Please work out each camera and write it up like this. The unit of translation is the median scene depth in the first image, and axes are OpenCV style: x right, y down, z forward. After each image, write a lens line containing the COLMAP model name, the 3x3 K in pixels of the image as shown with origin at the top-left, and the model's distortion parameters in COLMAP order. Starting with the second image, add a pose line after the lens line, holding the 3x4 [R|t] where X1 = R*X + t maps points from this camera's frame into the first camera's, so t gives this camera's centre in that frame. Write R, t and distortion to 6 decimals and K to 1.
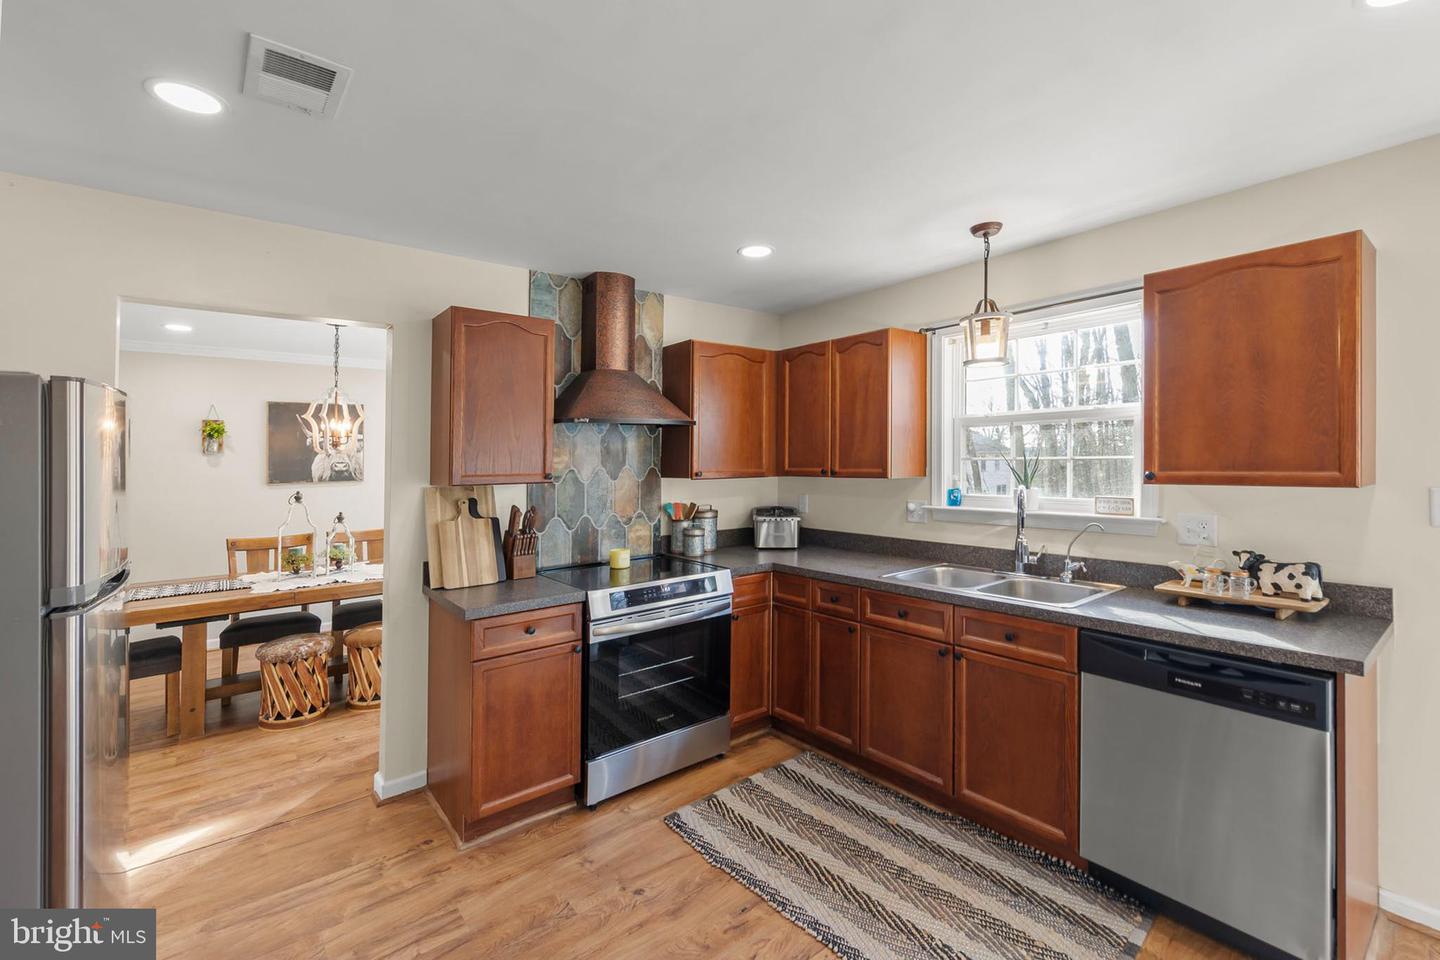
lens RADIAL K [[618.6, 0, 718.9], [0, 618.6, 459.2], [0, 0, 1]] dist [0.010365, -0.000169]
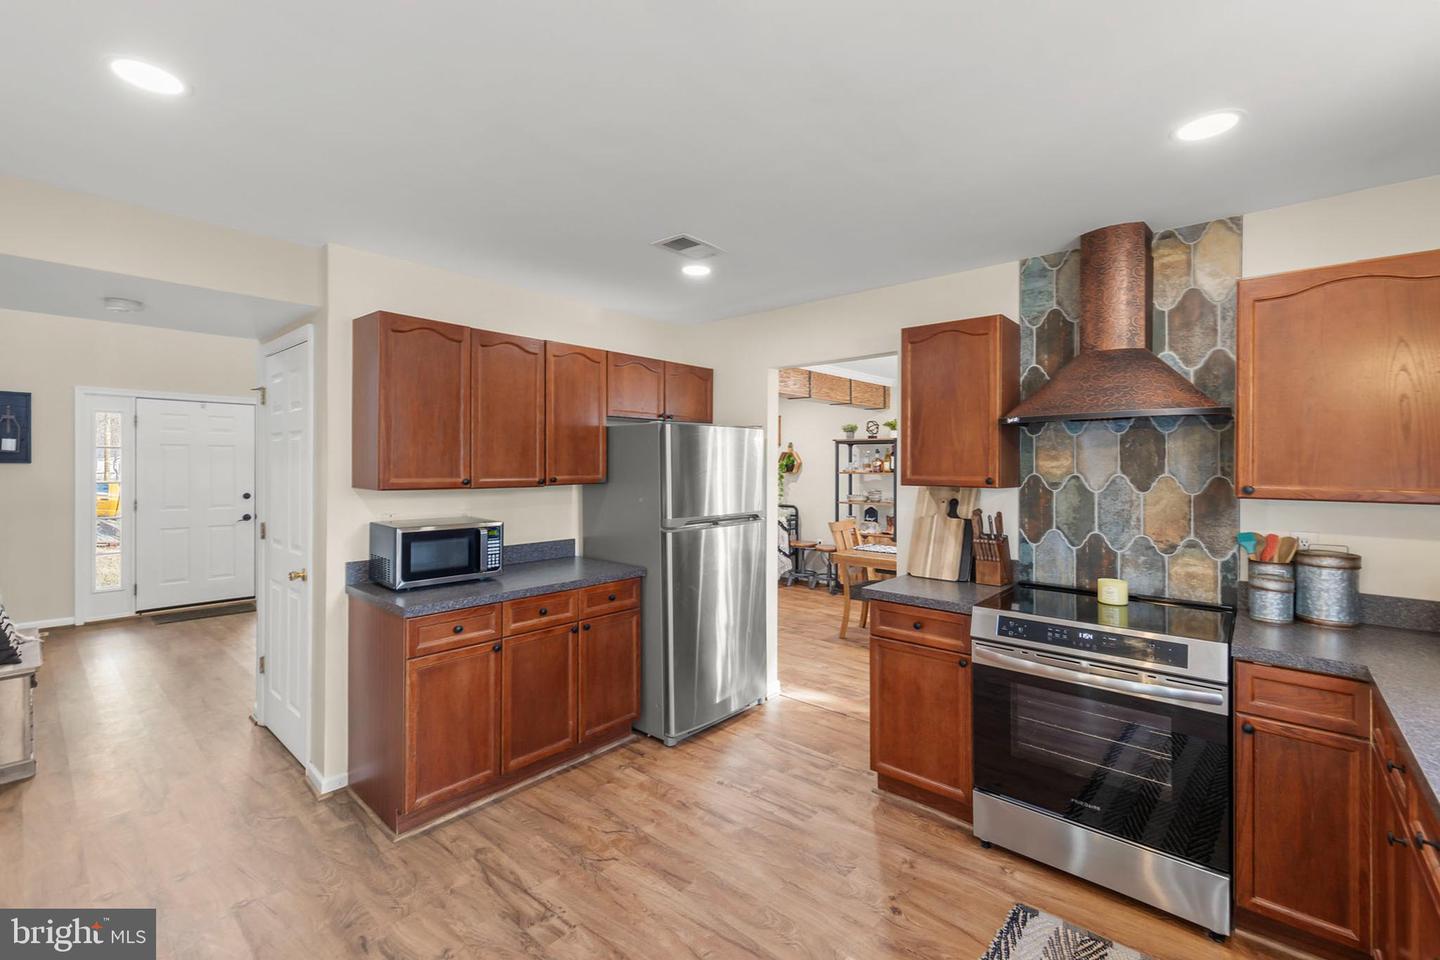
lens RADIAL K [[618.6, 0, 718.9], [0, 618.6, 459.2], [0, 0, 1]] dist [0.010365, -0.000169]
pose [[0.179032, 0.007776, -0.983813, 0.545426], [-0.005622, 0.999961, 0.006881, -0.009351], [0.983827, 0.004299, 0.179068, 0.390303]]
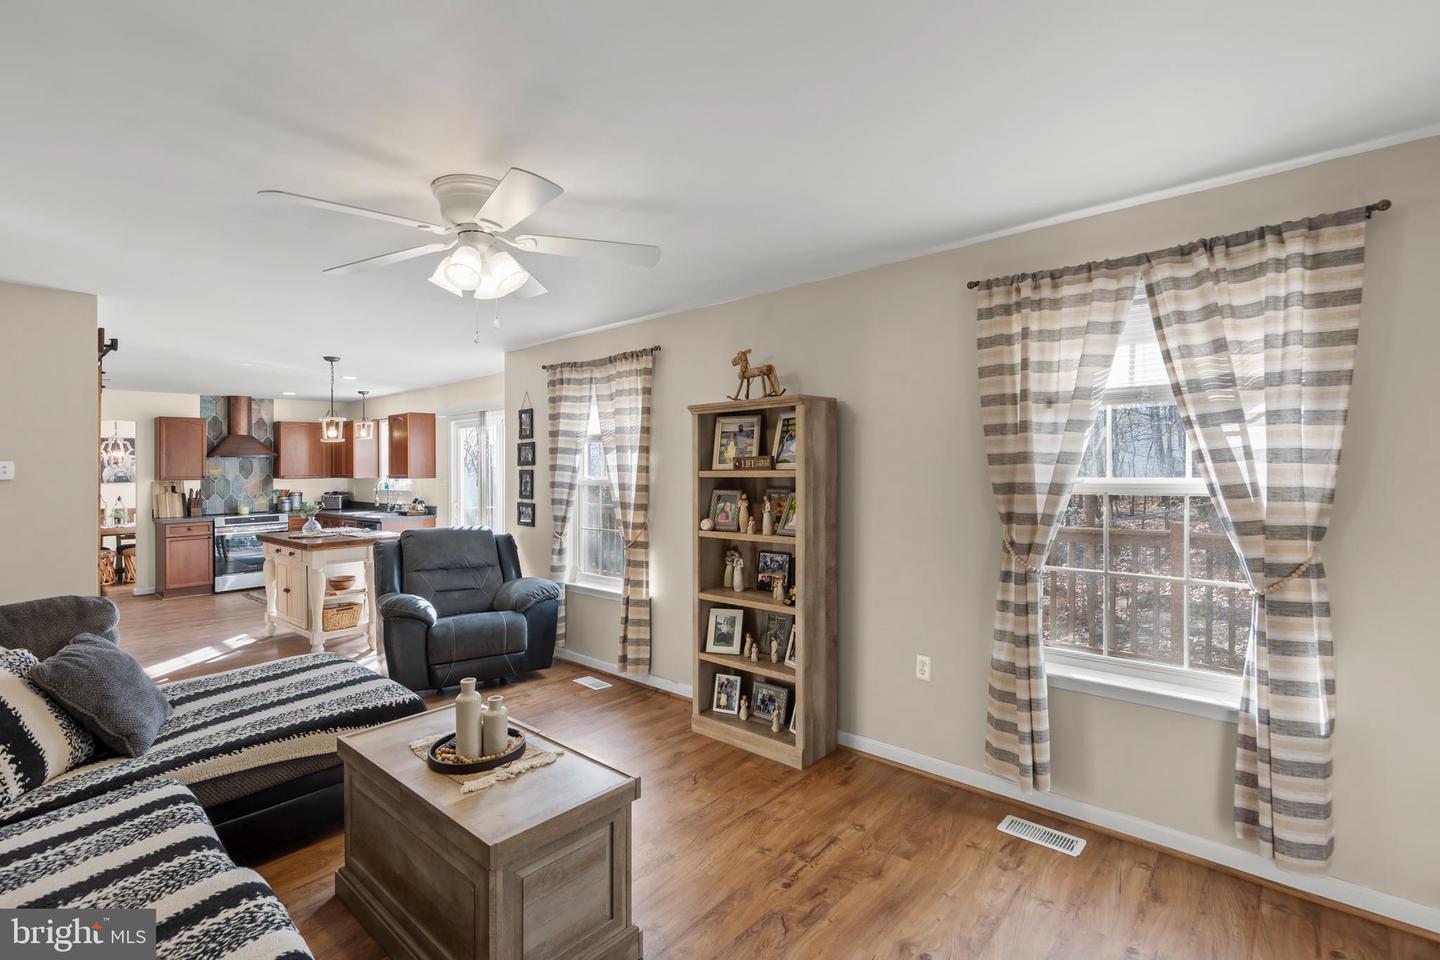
lens RADIAL K [[711.0, 0, 720.0], [0, 711.0, 480.0], [0, 0, 1]] dist [-0.003173, 0.010151]
pose [[0.990286, -0.003092, 0.139012, 1.396477], [0.000186, 0.999781, 0.020908, -0.022785], [-0.139046, -0.020679, 0.990070, -2.183658]]
